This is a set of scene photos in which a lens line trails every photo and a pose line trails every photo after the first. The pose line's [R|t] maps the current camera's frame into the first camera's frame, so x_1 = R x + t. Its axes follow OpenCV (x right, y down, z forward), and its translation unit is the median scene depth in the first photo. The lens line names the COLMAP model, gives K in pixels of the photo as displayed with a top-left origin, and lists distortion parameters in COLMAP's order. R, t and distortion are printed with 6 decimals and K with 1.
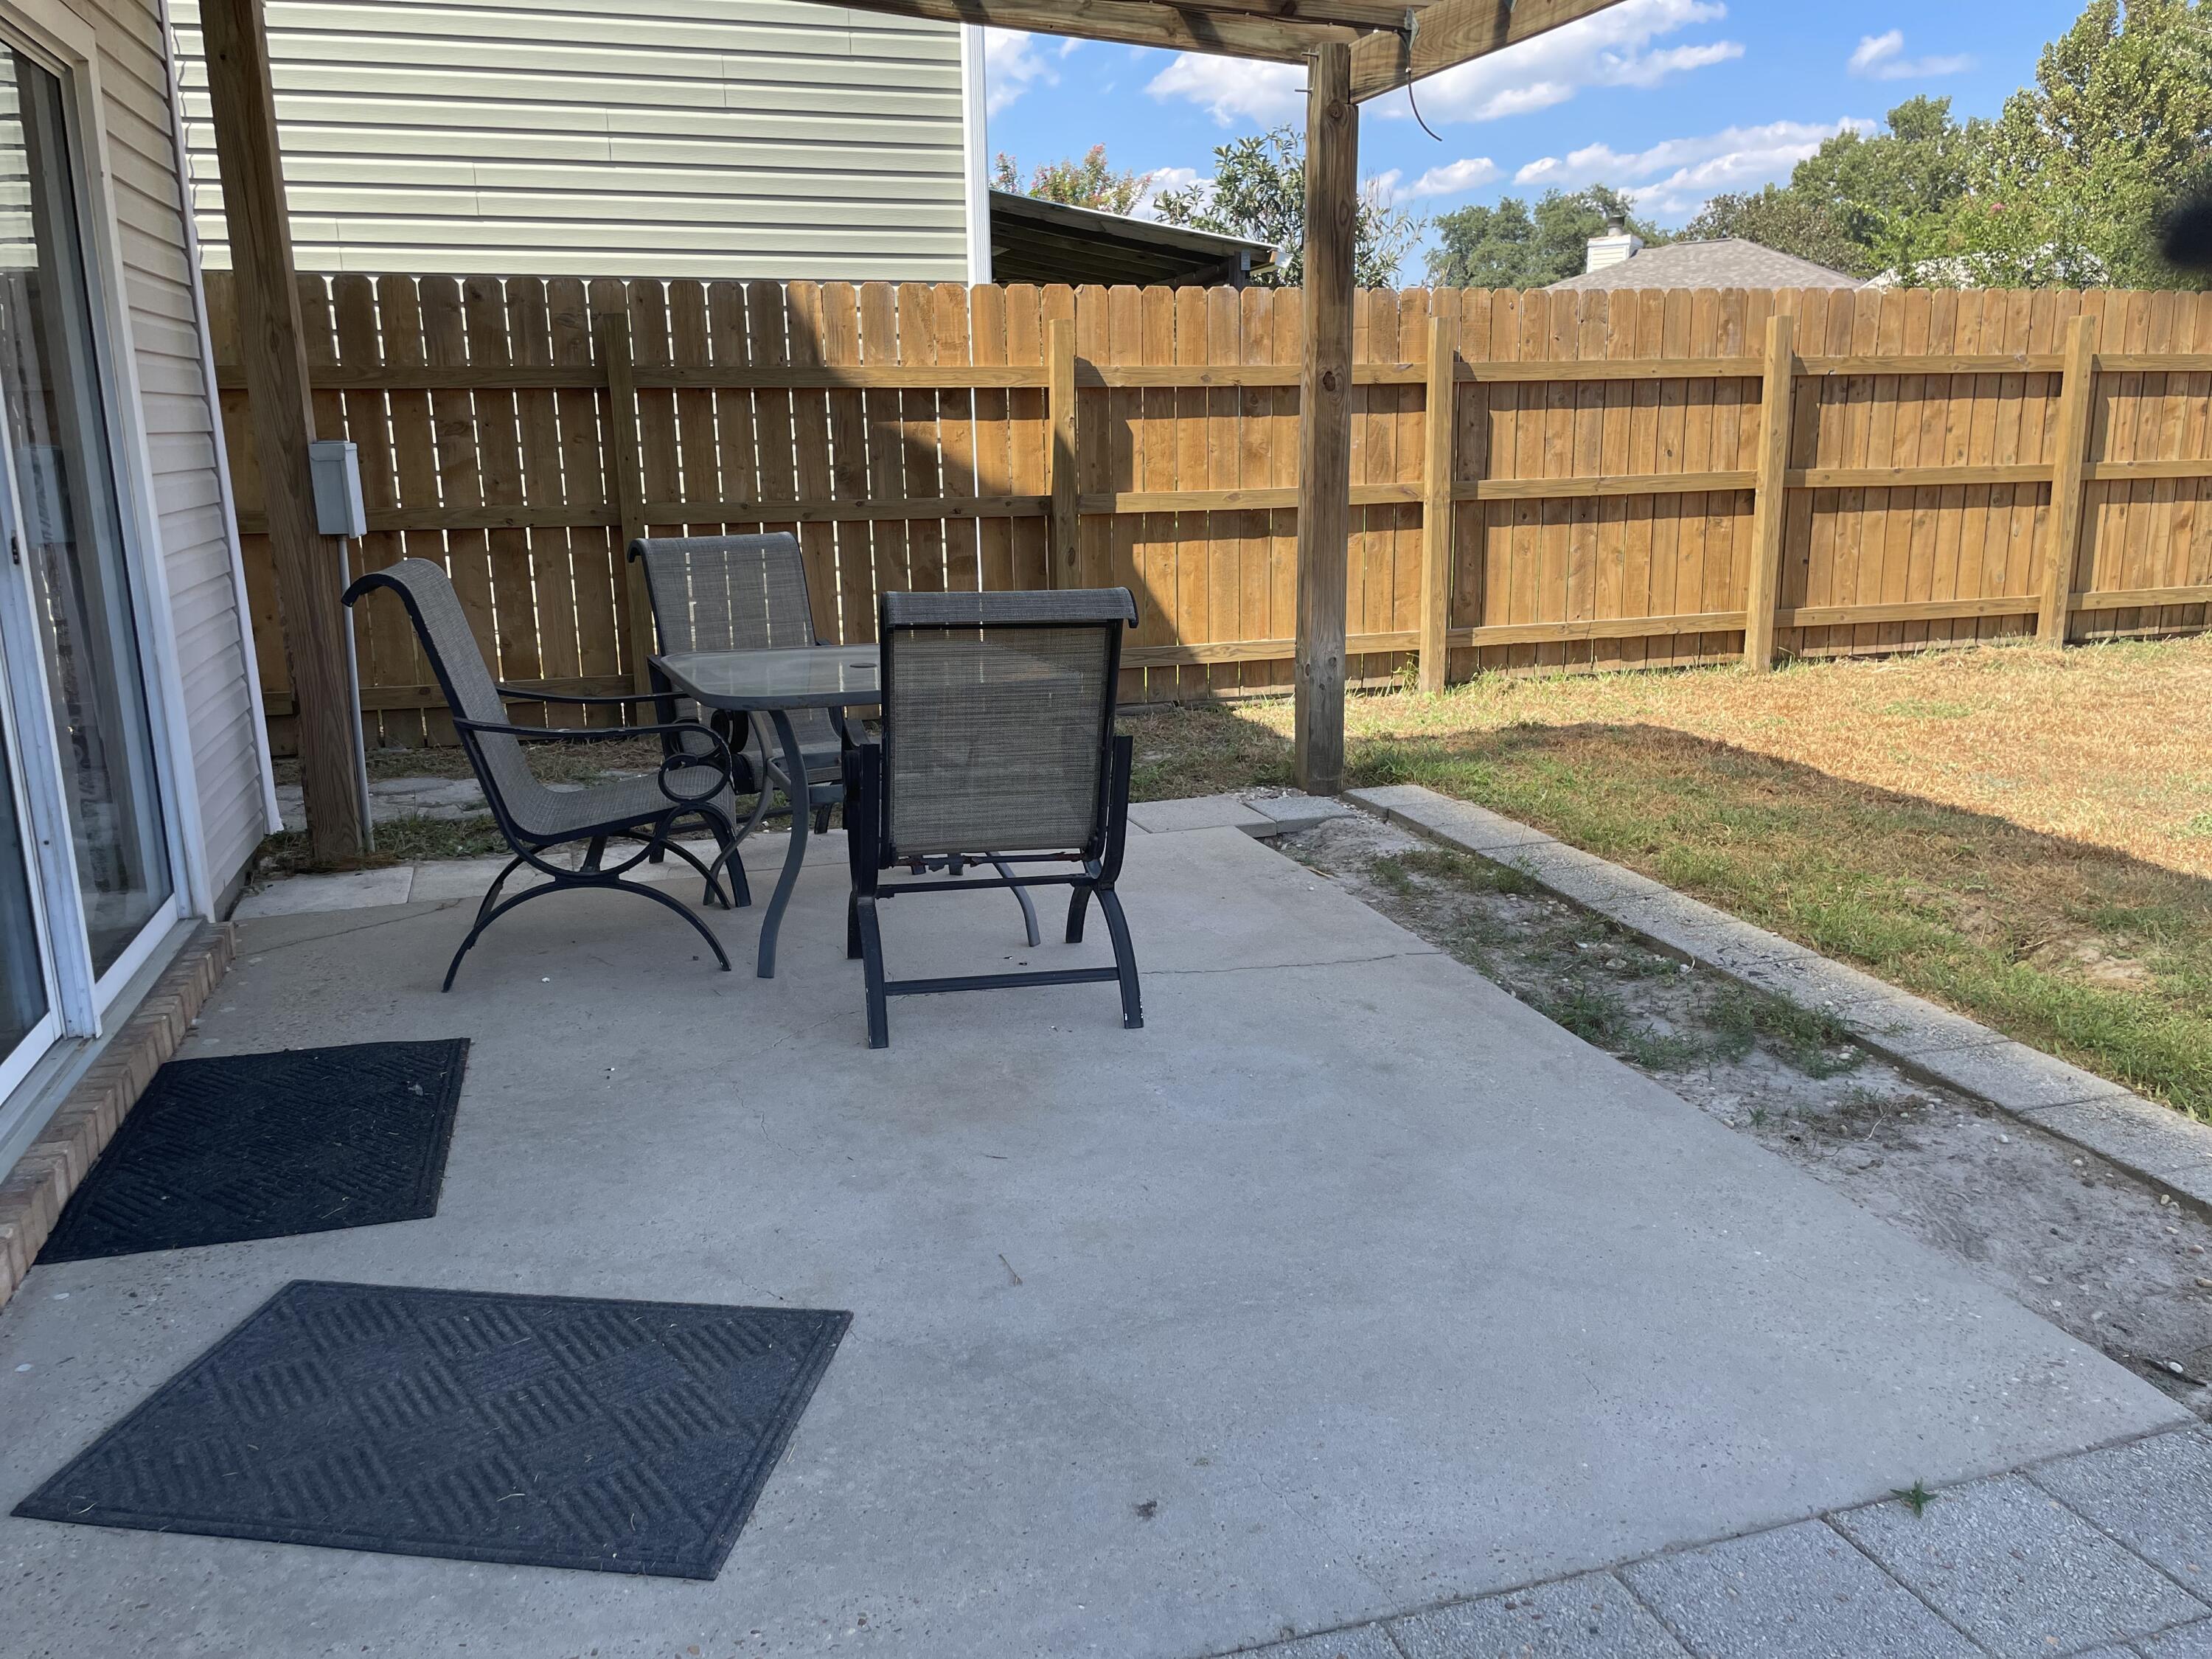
lens RADIAL K [[1666.8, 0, 1100.9], [0, 1666.8, 838.3], [0, 0, 1]] dist [0.072776, -0.100693]
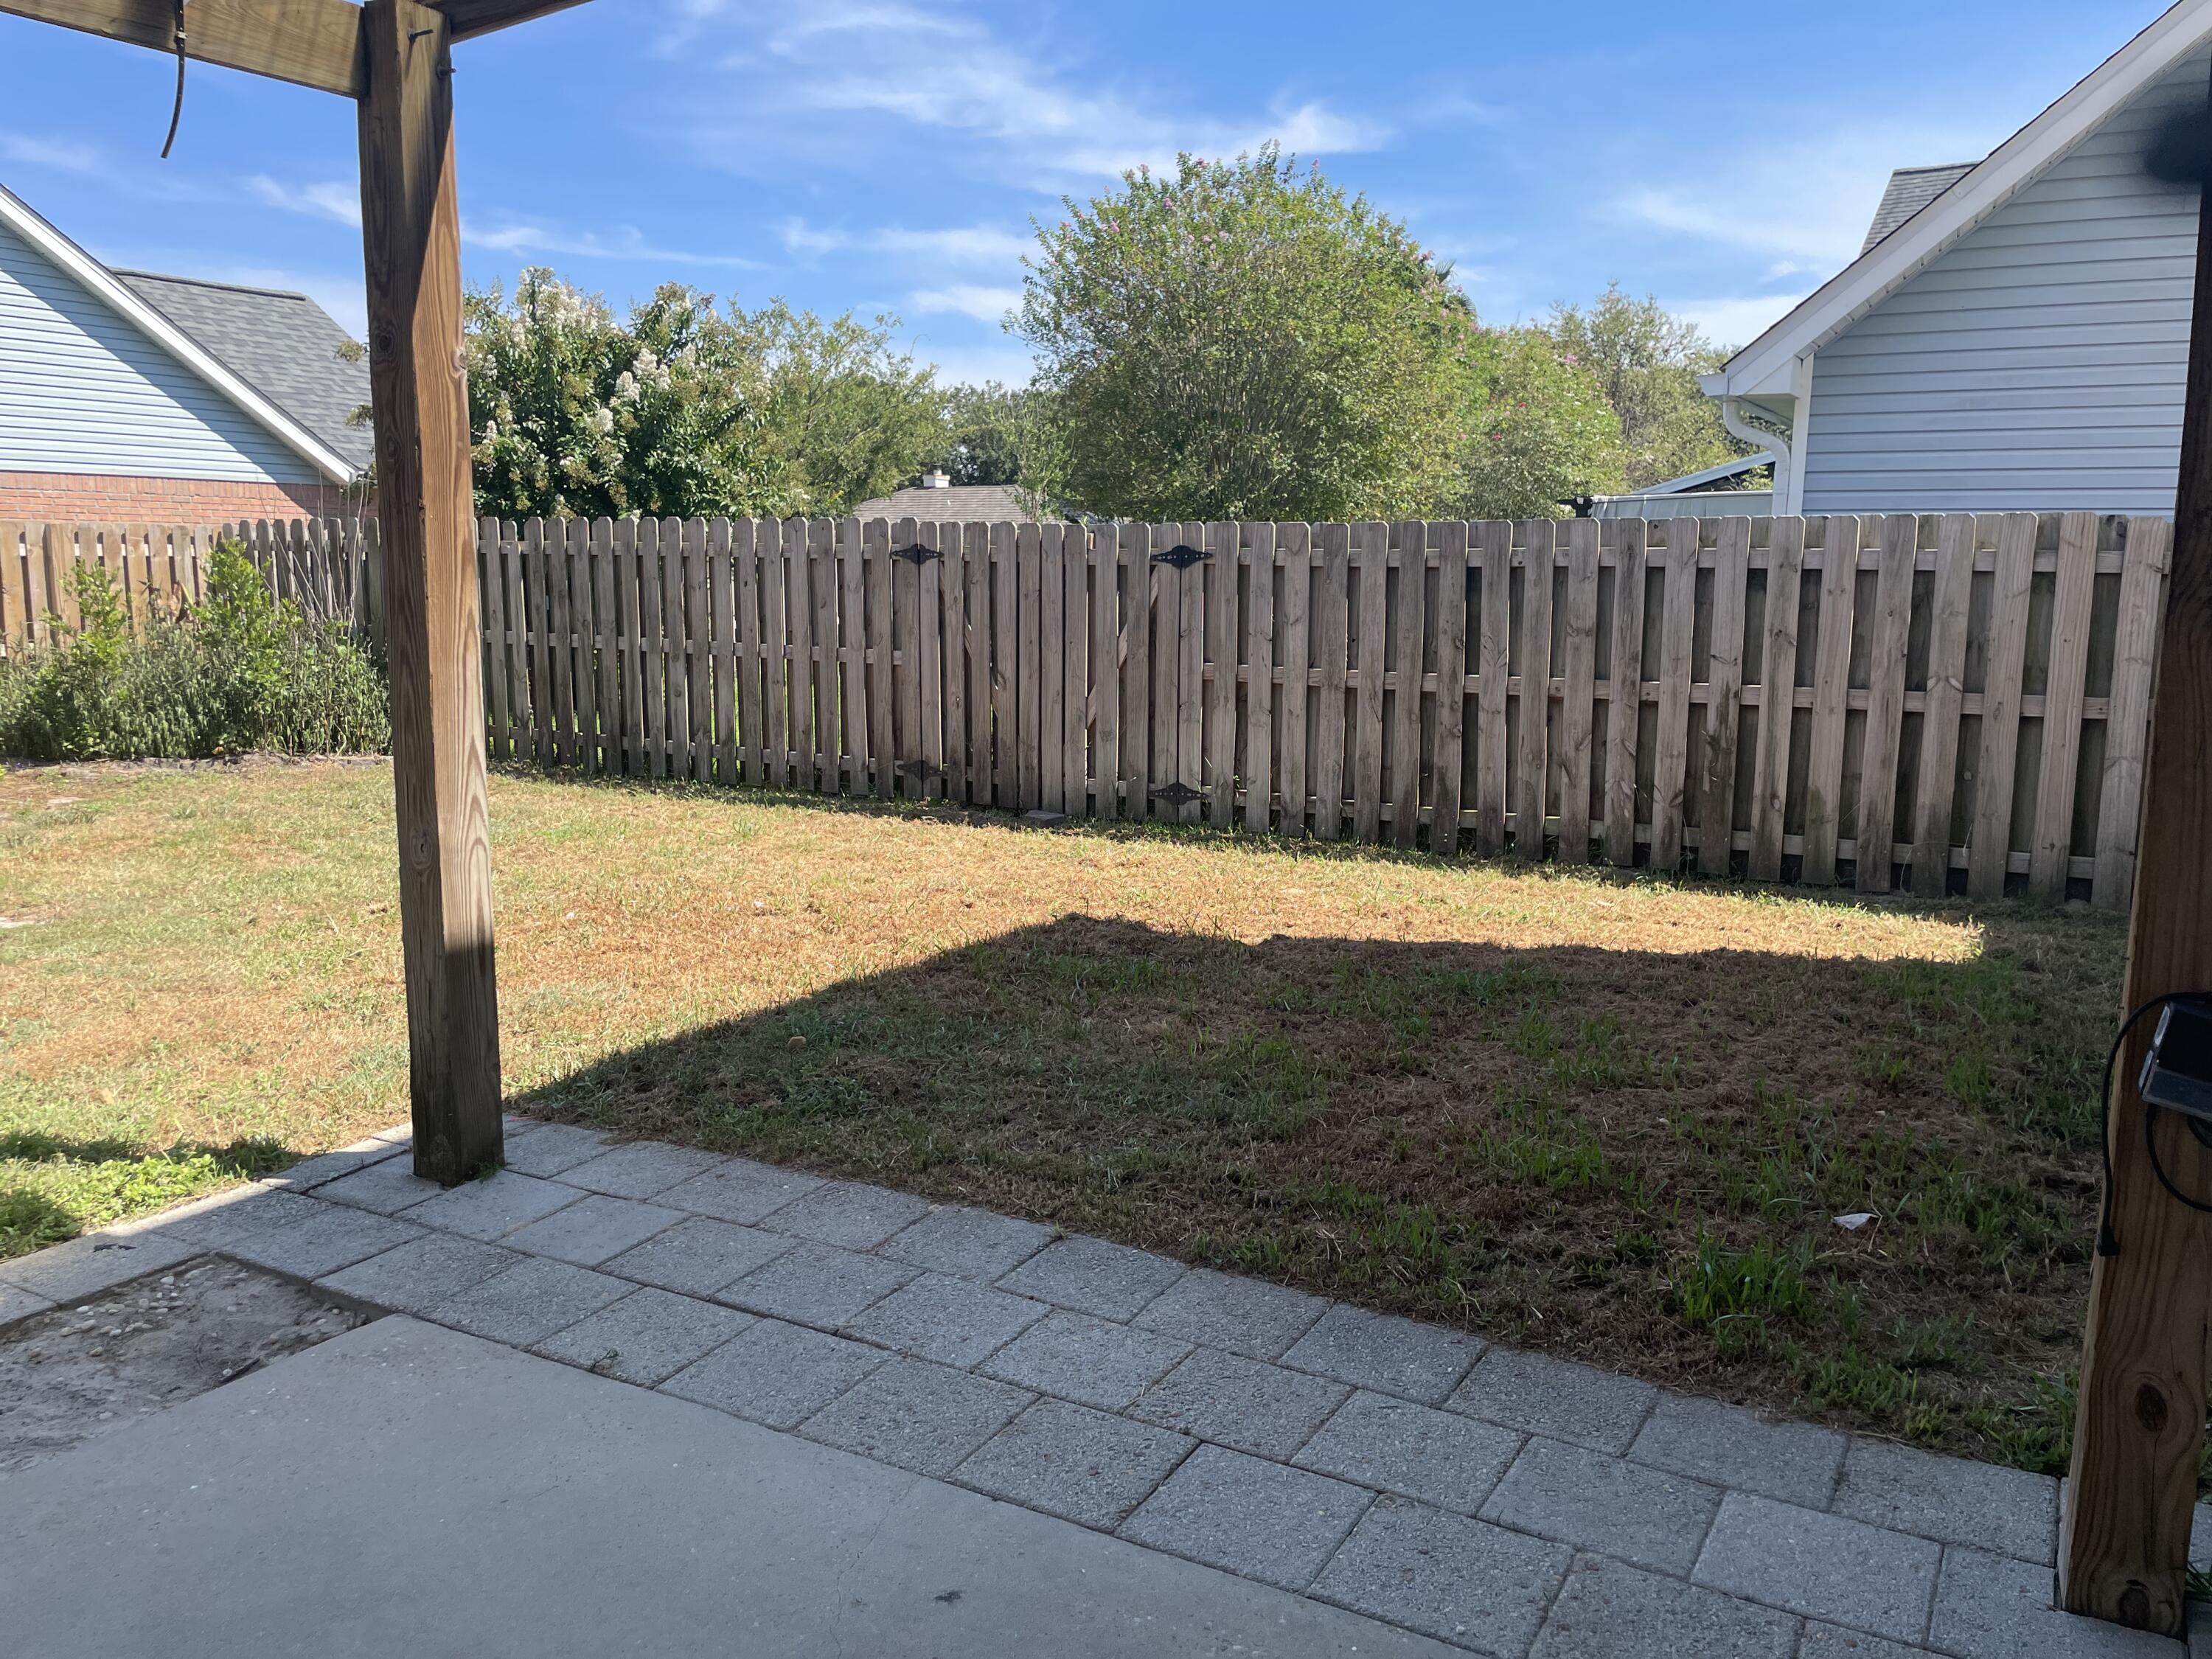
lens RADIAL K [[1666.8, 0, 1101.1], [0, 1666.8, 821.0], [0, 0, 1]] dist [0.072776, -0.100693]
pose [[-0.688905, -0.098164, 0.718174, -0.226036], [0.175210, 0.938855, 0.296398, -0.110788], [-0.703357, 0.330022, -0.629583, 0.424244]]
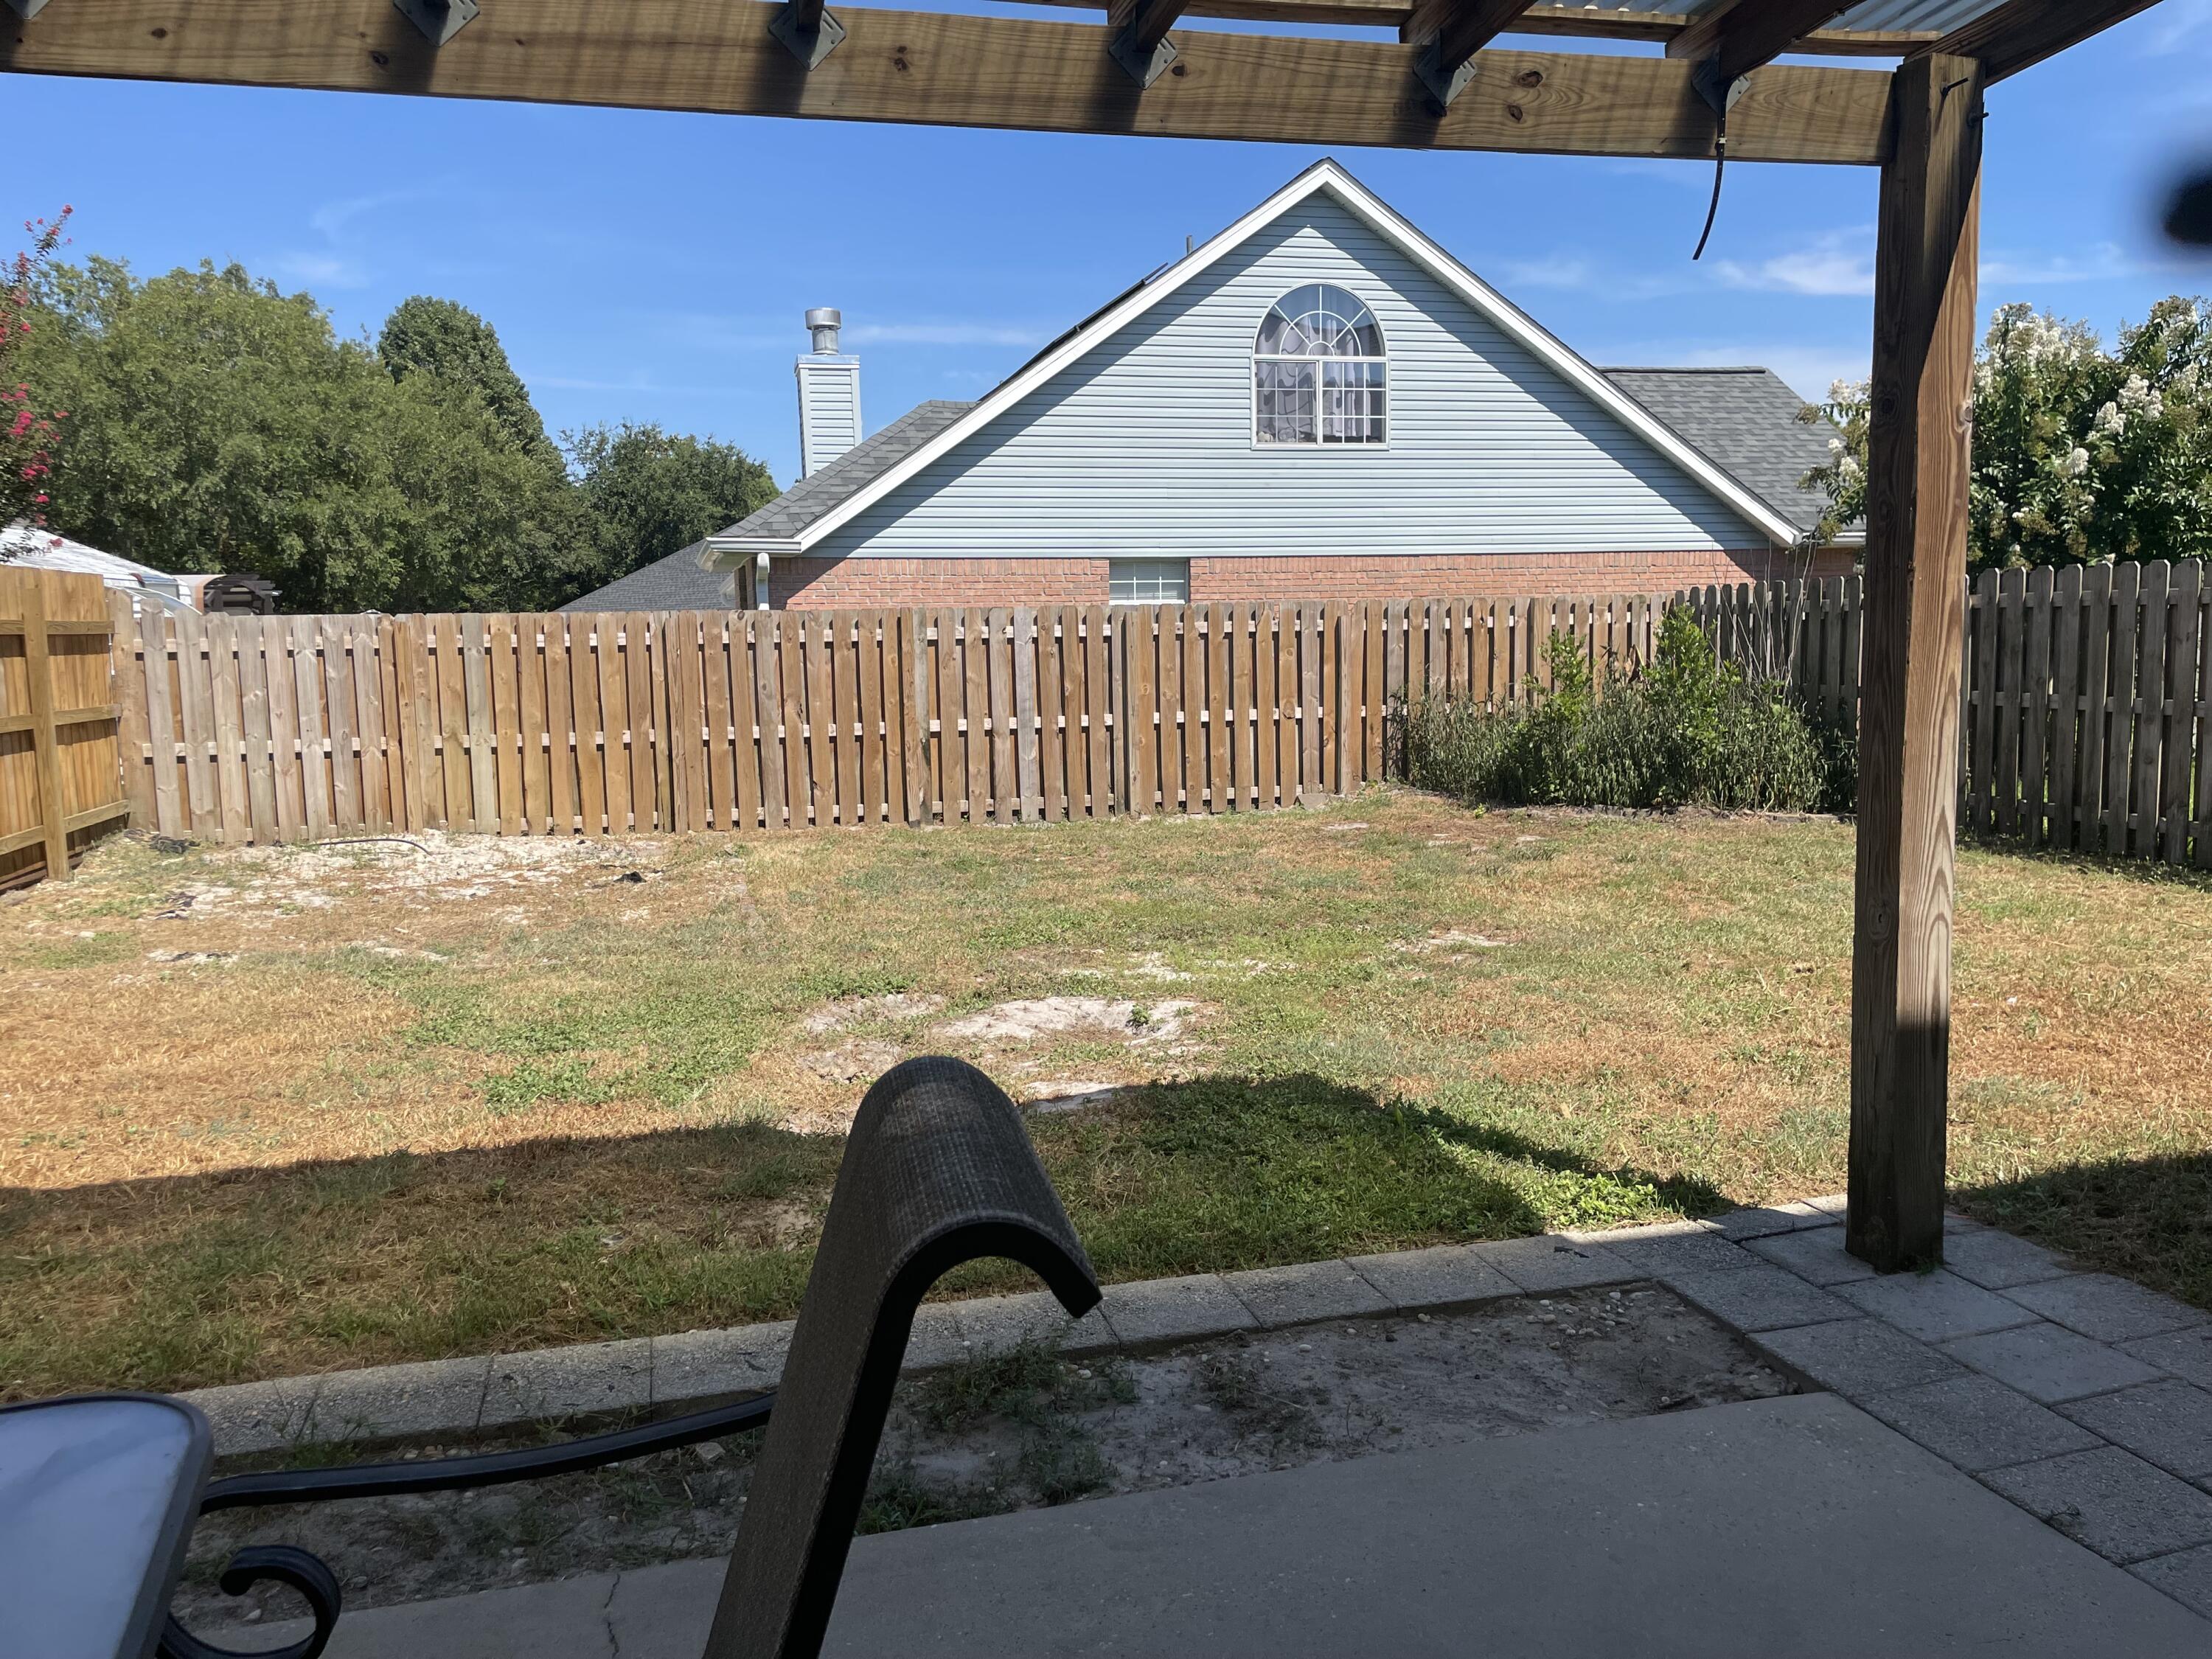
lens RADIAL K [[1666.8, 0, 1120.1], [0, 1666.8, 820.2], [0, 0, 1]] dist [0.072776, -0.100693]
pose [[0.025913, -0.095539, 0.995088, -0.215805], [0.256740, 0.962670, 0.085741, -0.116164], [-0.966133, 0.253257, 0.049474, 0.435876]]
